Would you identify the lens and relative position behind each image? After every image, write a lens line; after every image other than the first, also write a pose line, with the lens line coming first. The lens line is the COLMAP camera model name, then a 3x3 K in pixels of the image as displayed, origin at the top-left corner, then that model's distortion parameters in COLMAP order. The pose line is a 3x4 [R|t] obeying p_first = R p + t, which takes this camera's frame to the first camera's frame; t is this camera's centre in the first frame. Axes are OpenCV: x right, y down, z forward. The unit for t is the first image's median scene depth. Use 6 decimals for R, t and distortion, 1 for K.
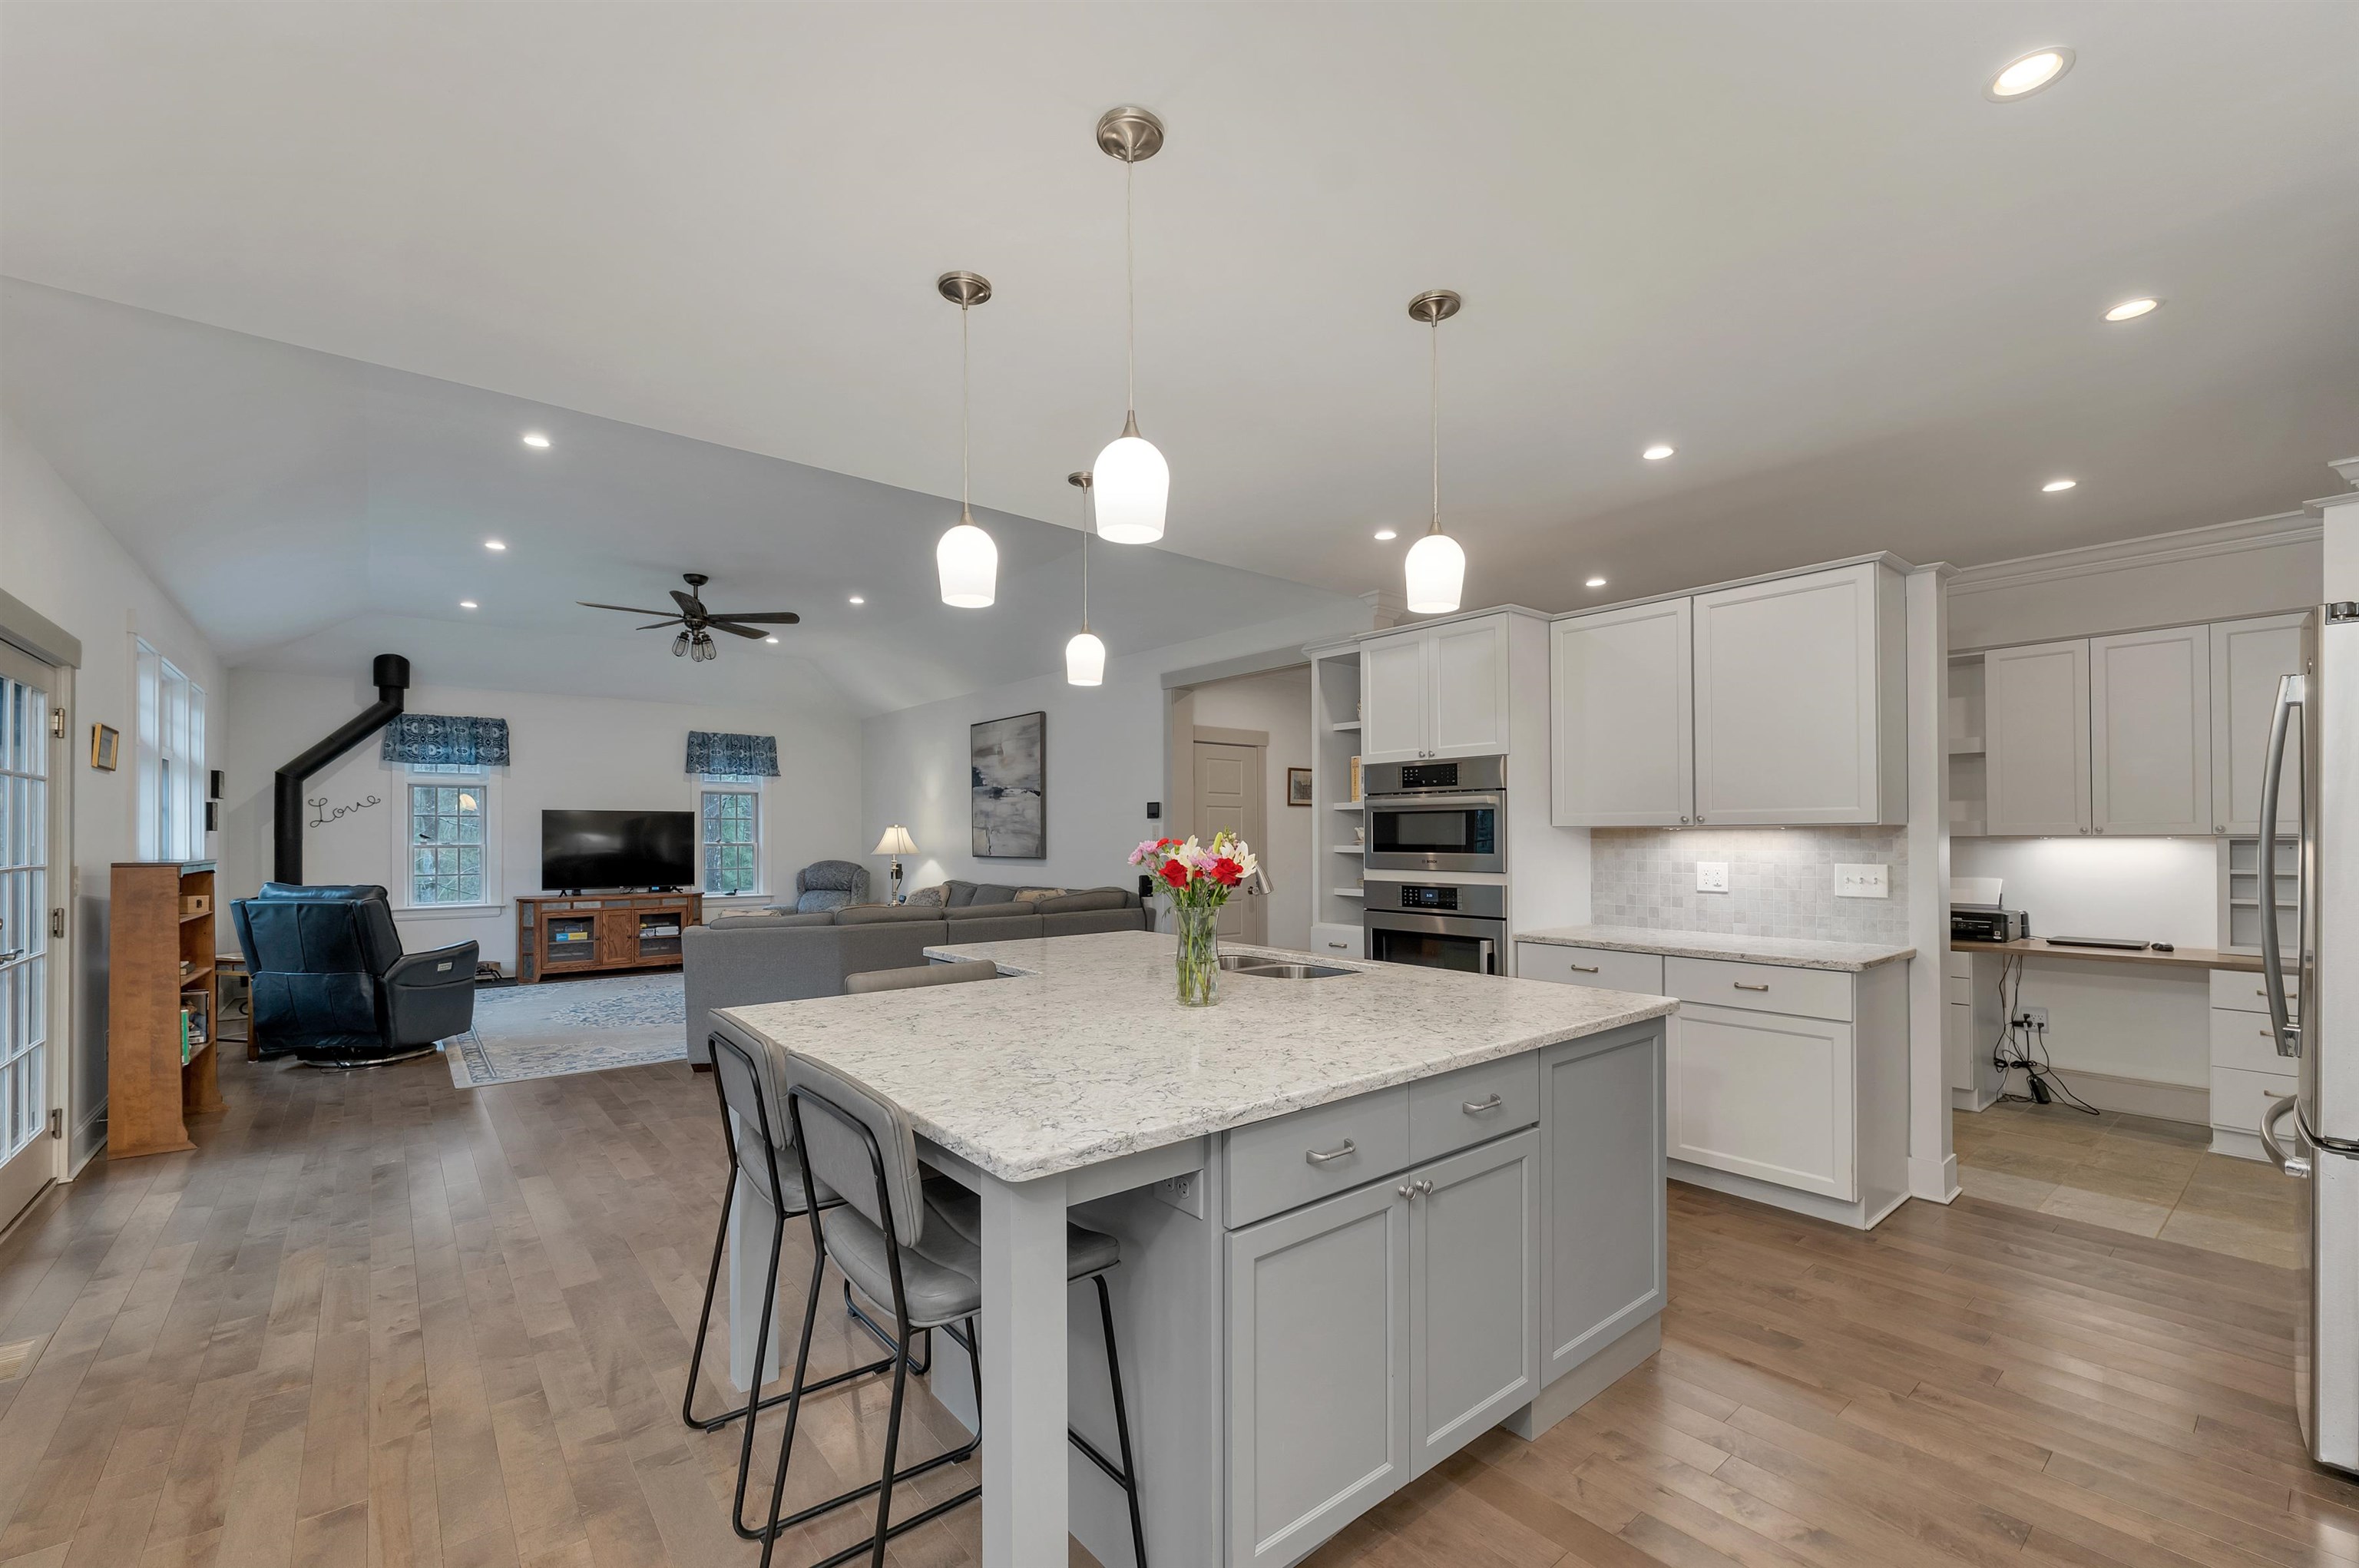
lens RADIAL K [[992.5, 0, 1184.2], [0, 992.5, 821.1], [0, 0, 1]] dist [0.002670, -0.000178]
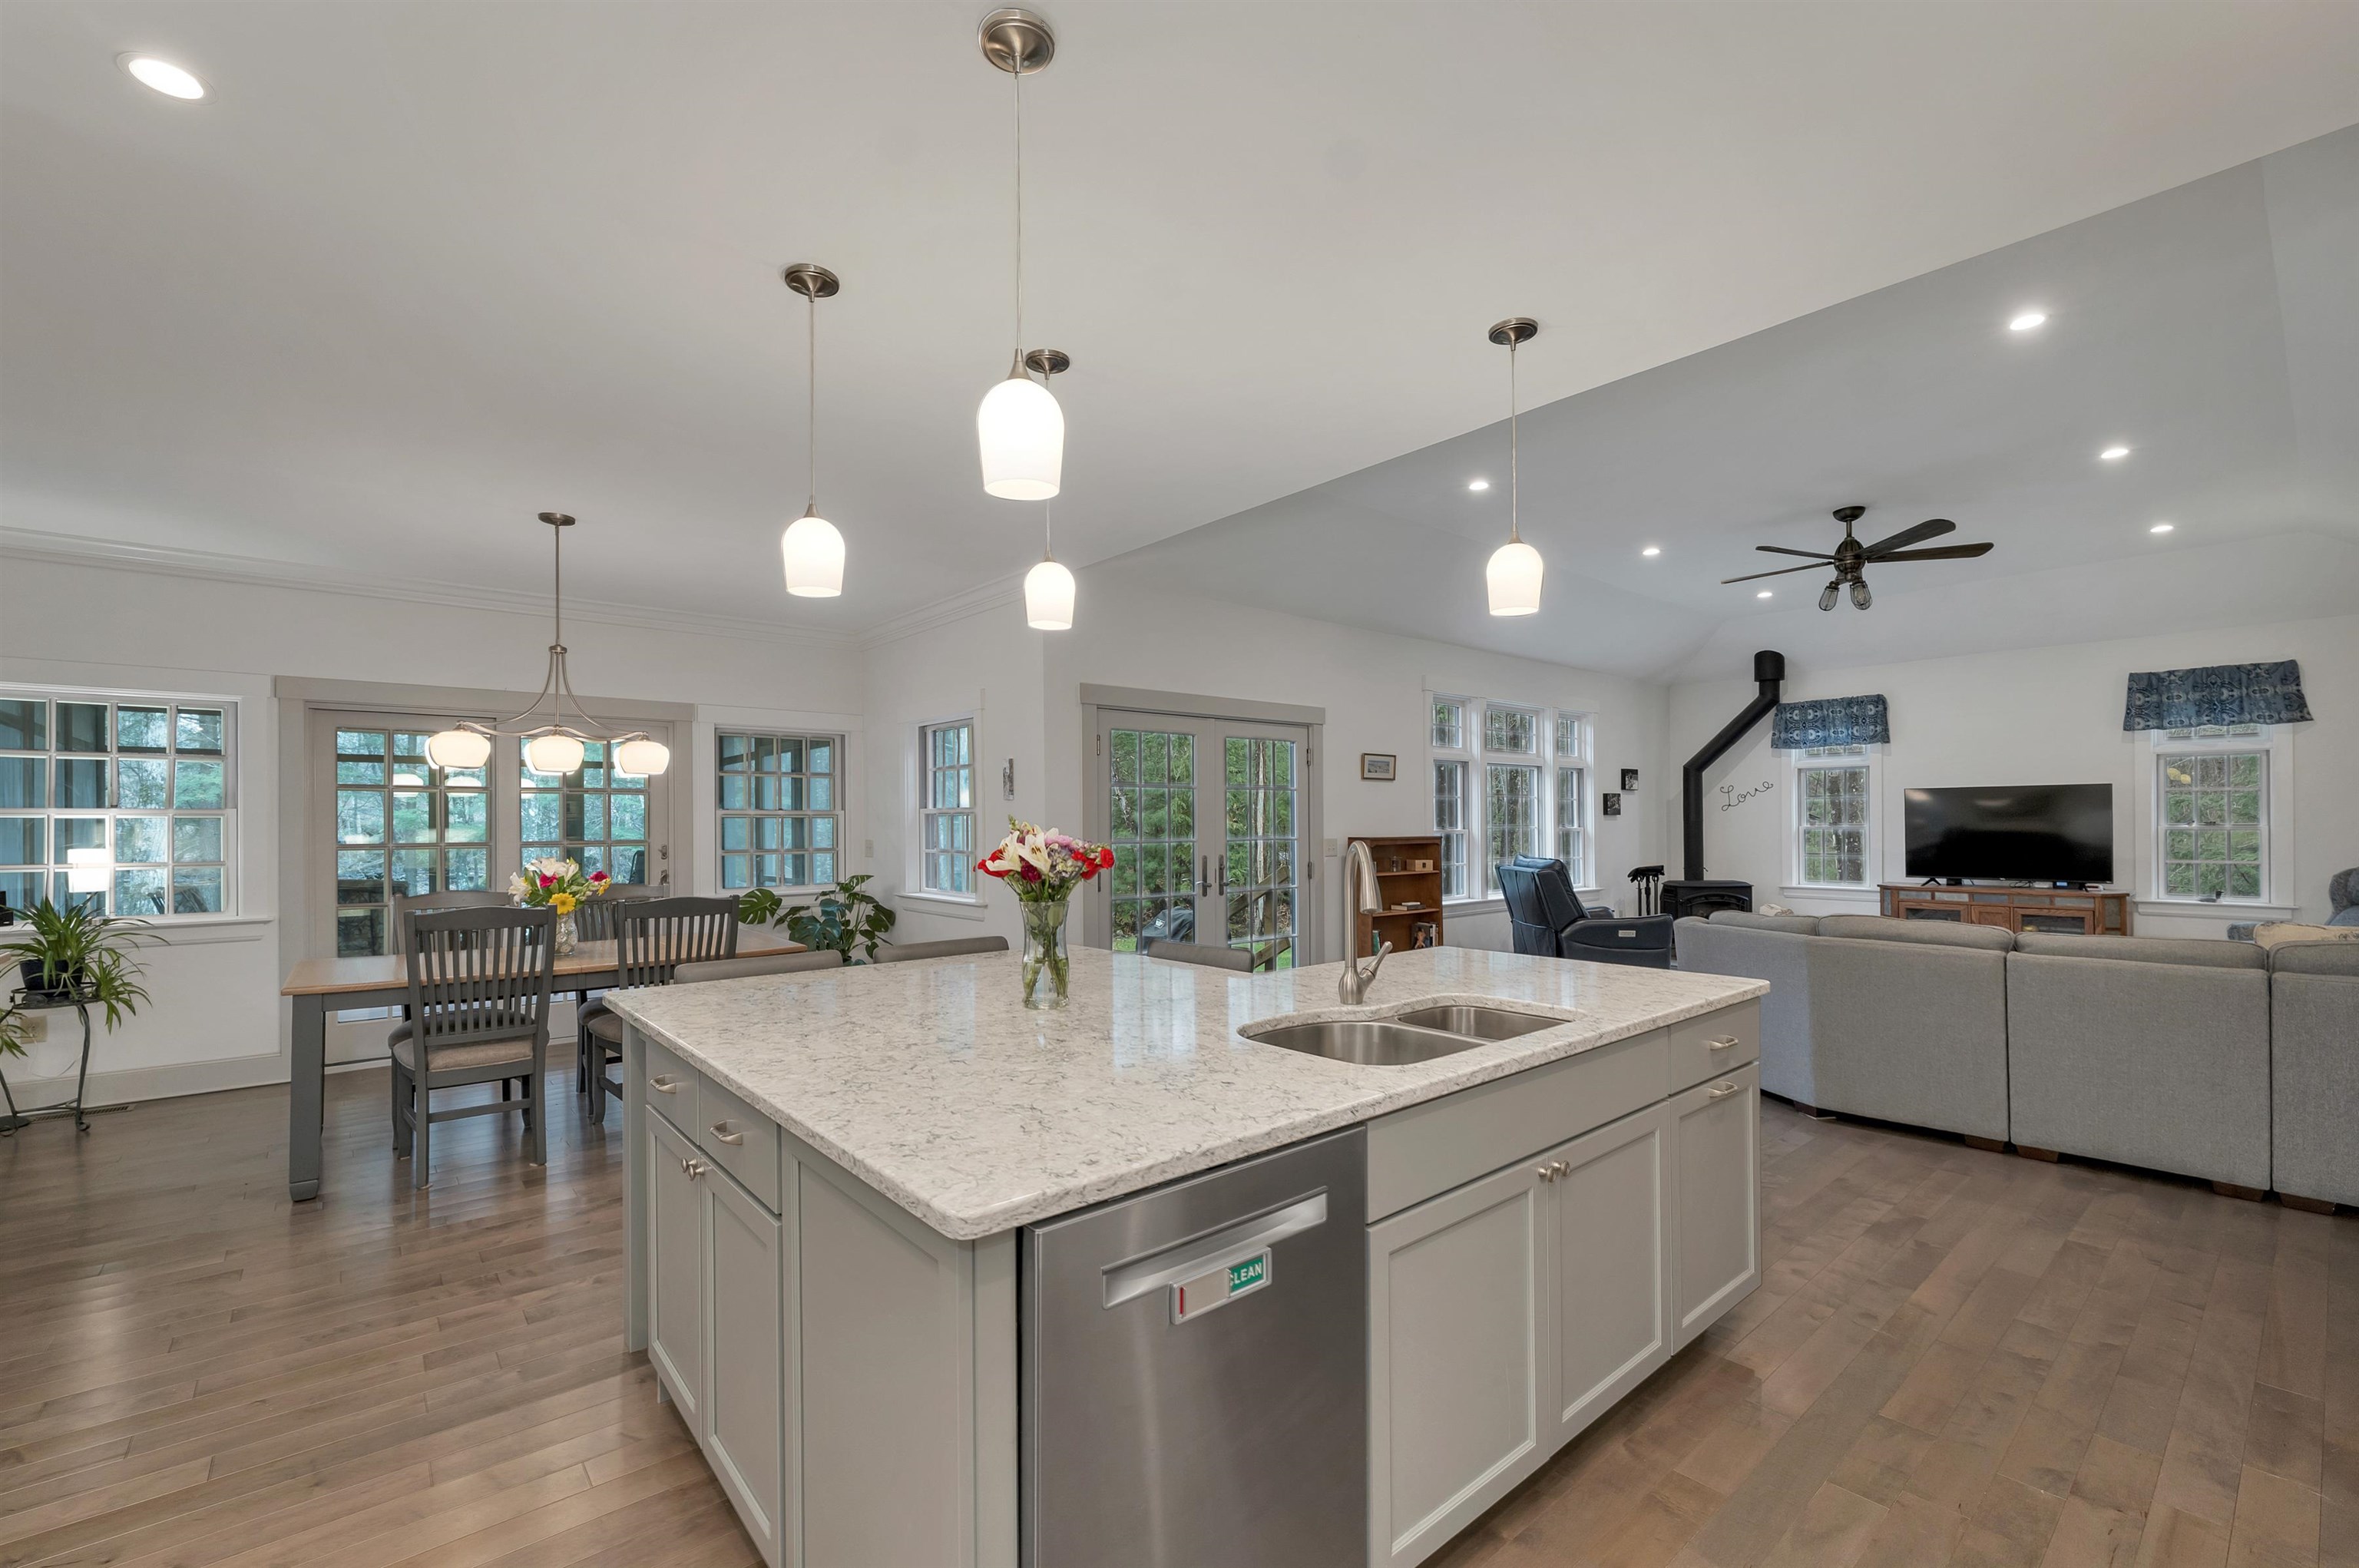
lens RADIAL K [[992.5, 0, 1165.4], [0, 992.5, 818.6], [0, 0, 1]] dist [0.002670, -0.000178]
pose [[0.002598, -0.001703, -0.999995, 0.286717], [0.021037, 0.999777, -0.001648, 0.003624], [0.999775, -0.021033, 0.002633, 0.338419]]
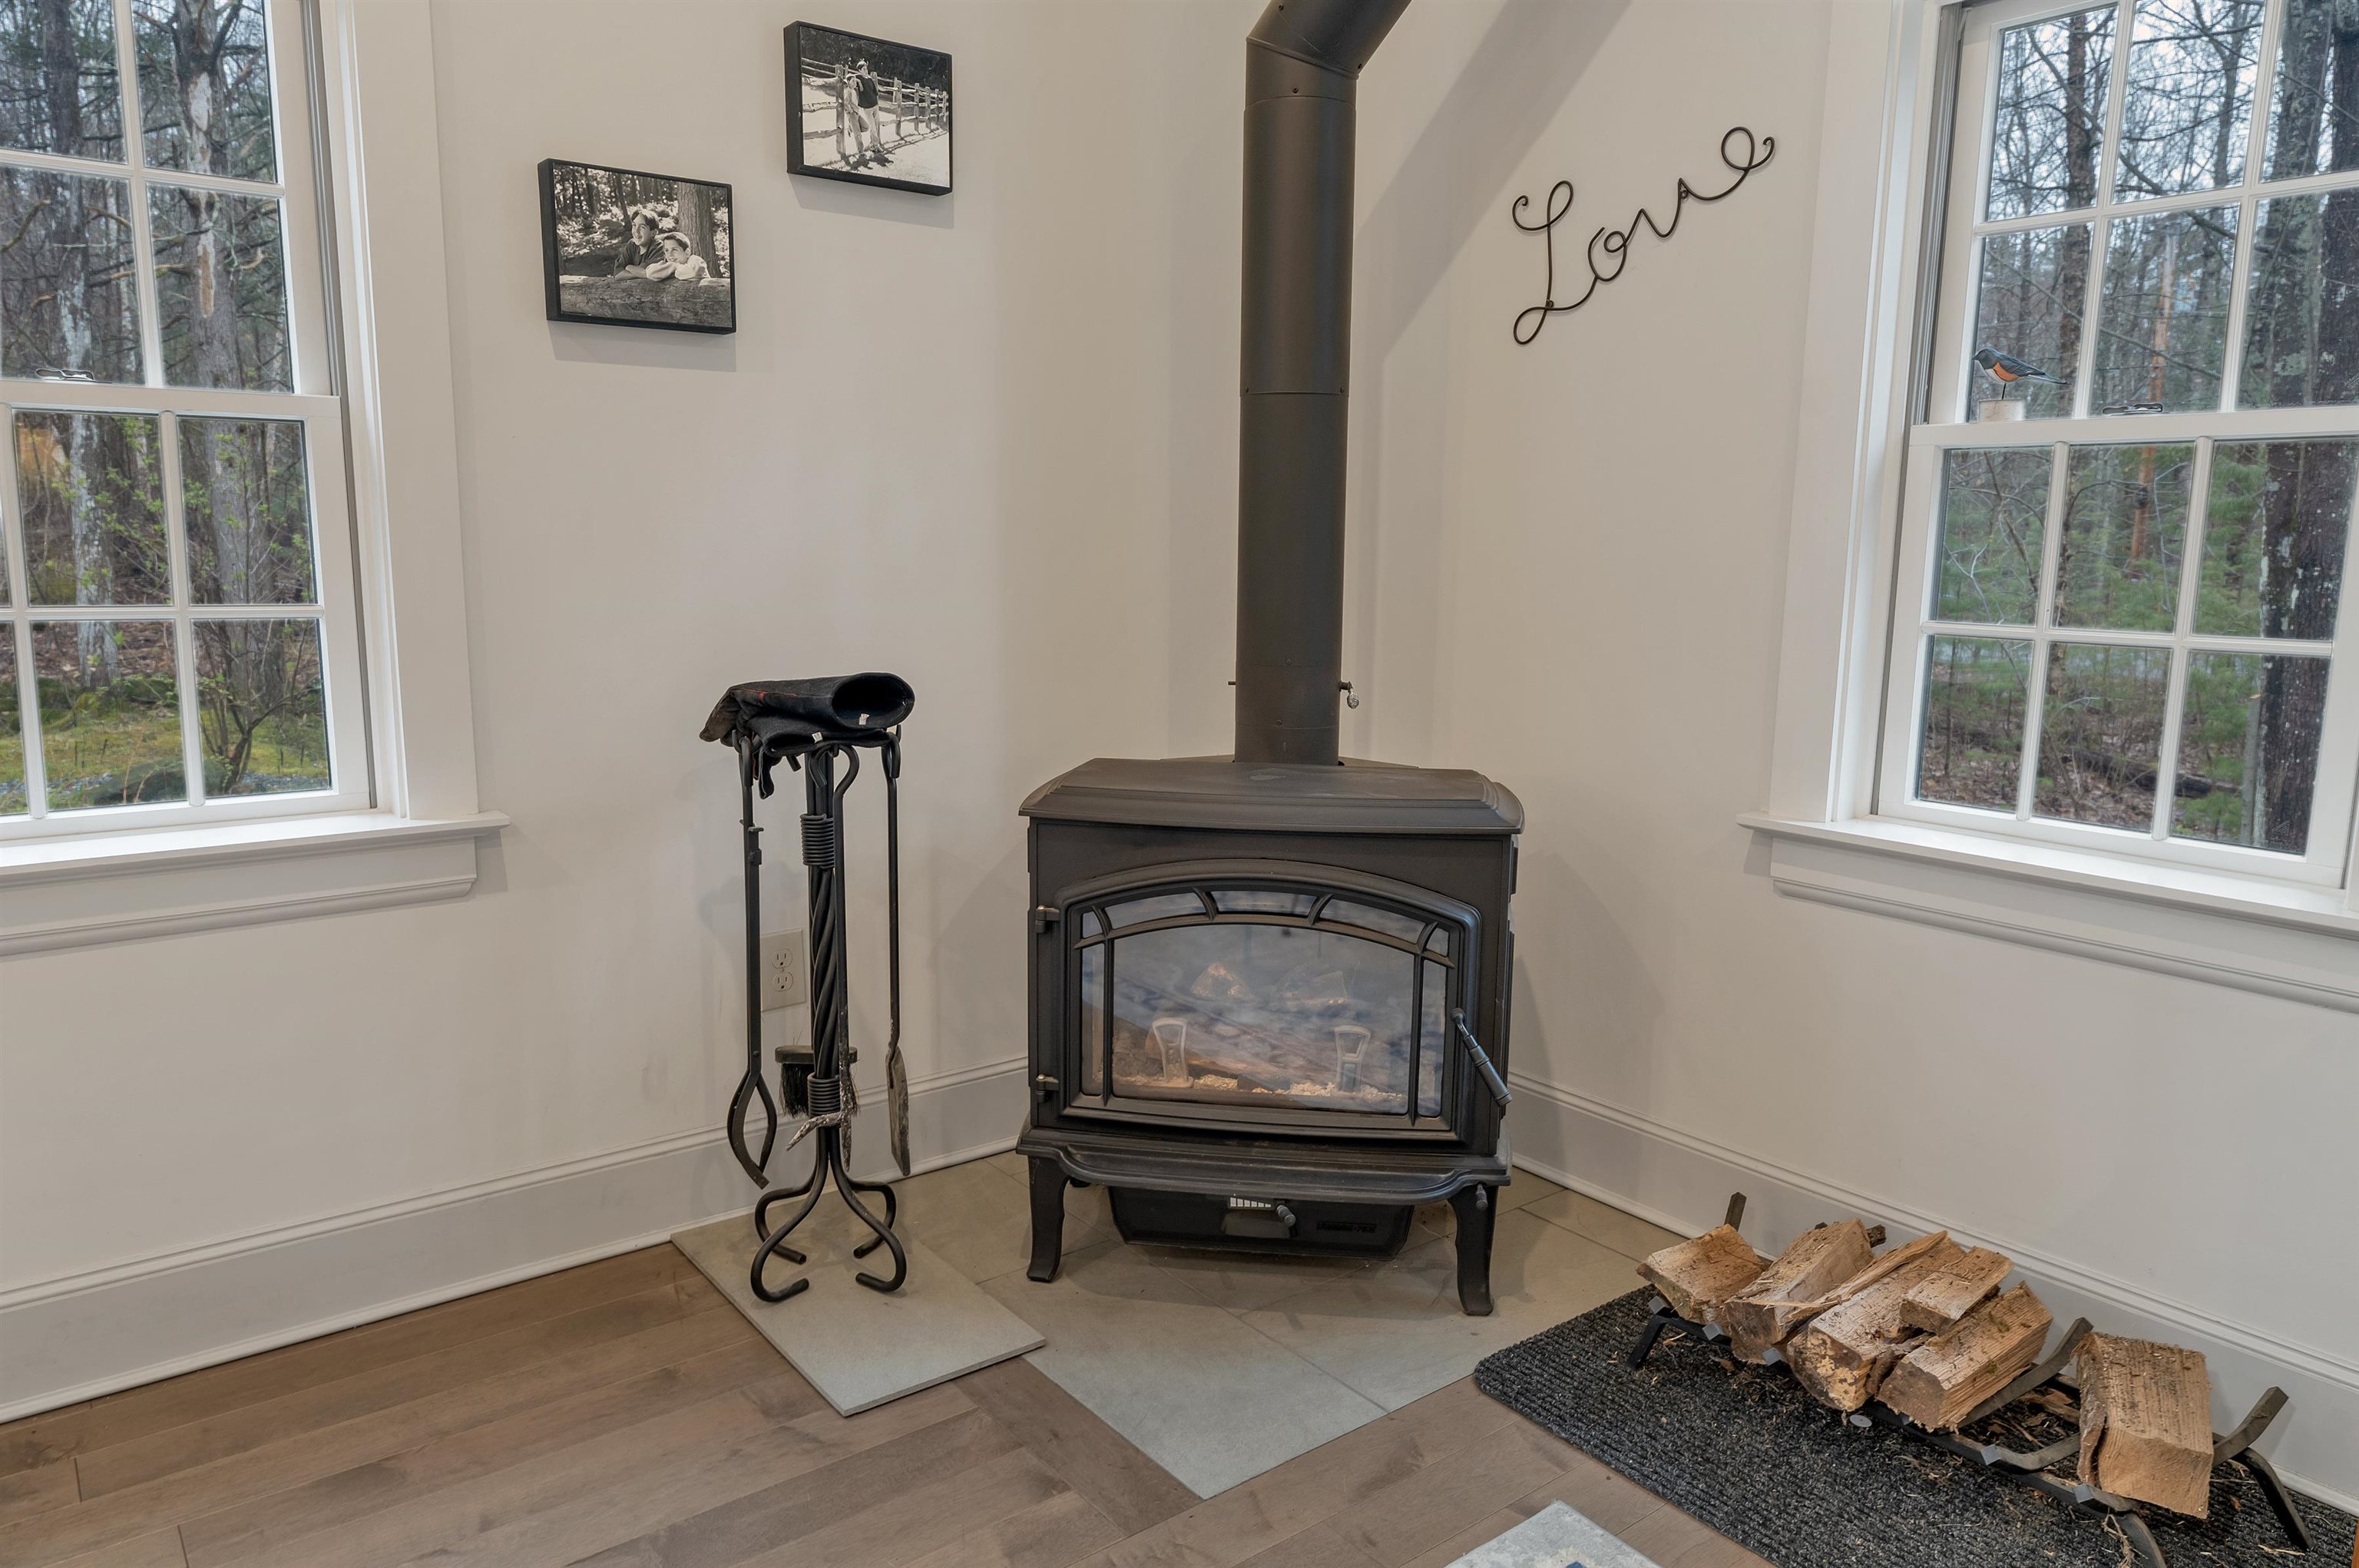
lens RADIAL K [[1589.0, 0, 1171.3], [0, 1589.0, 775.9], [0, 0, 1]] dist [-0.000717, 0.001790]
pose [[-0.034491, 0.154421, -0.987403, -0.547882], [-0.001201, 0.987984, 0.154554, 0.041276], [0.999404, 0.006517, -0.033891, 0.933752]]
